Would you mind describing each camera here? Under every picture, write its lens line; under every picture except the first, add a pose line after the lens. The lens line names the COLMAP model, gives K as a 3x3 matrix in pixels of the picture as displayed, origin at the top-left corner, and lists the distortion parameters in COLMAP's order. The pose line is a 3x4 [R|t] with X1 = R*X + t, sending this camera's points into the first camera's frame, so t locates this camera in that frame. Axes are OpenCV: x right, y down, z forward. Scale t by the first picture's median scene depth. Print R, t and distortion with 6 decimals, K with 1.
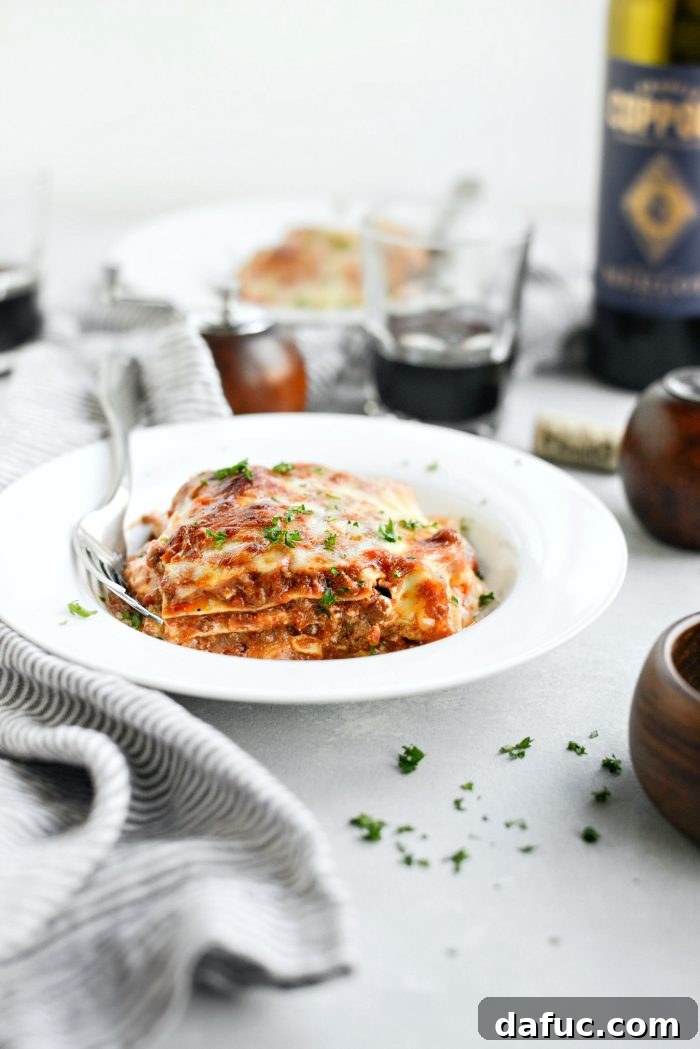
lens RADIAL K [[1727.0, 0, 349.2], [0, 1727.0, 524.7], [0, 0, 1]] dist [-0.165408, -0.023883]
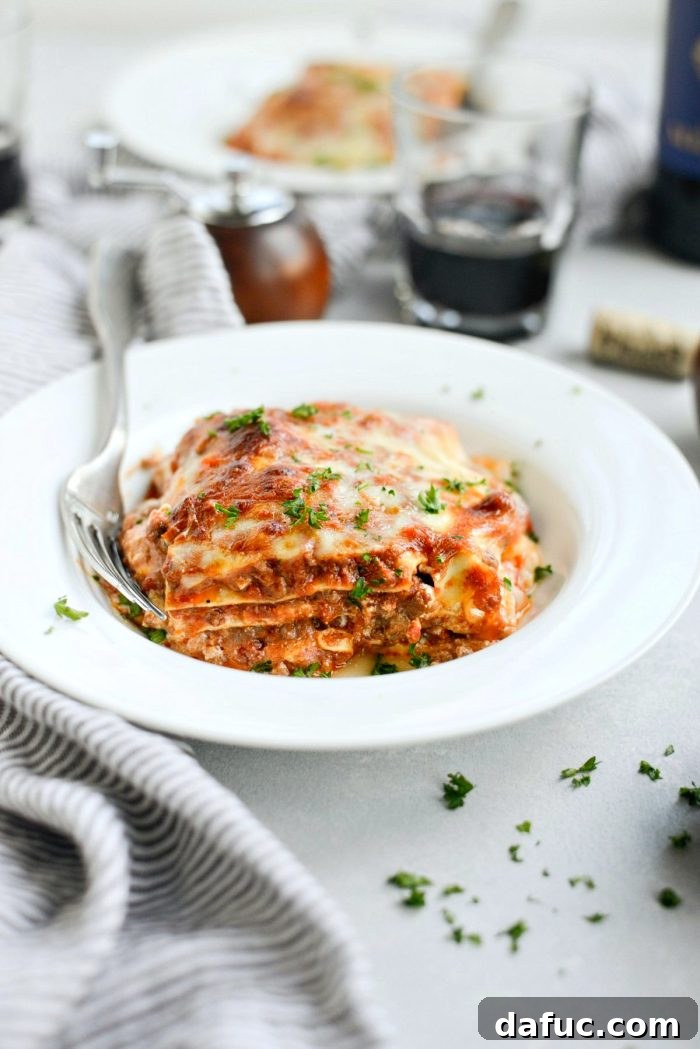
lens RADIAL K [[1727.0, 0, 349.2], [0, 1727.0, 524.7], [0, 0, 1]] dist [-0.165408, -0.023883]
pose [[0.999968, -0.001986, -0.007789, -0.010676], [0.003167, 0.987950, 0.154740, -0.119030], [0.007388, -0.154759, 0.987925, 0.162691]]
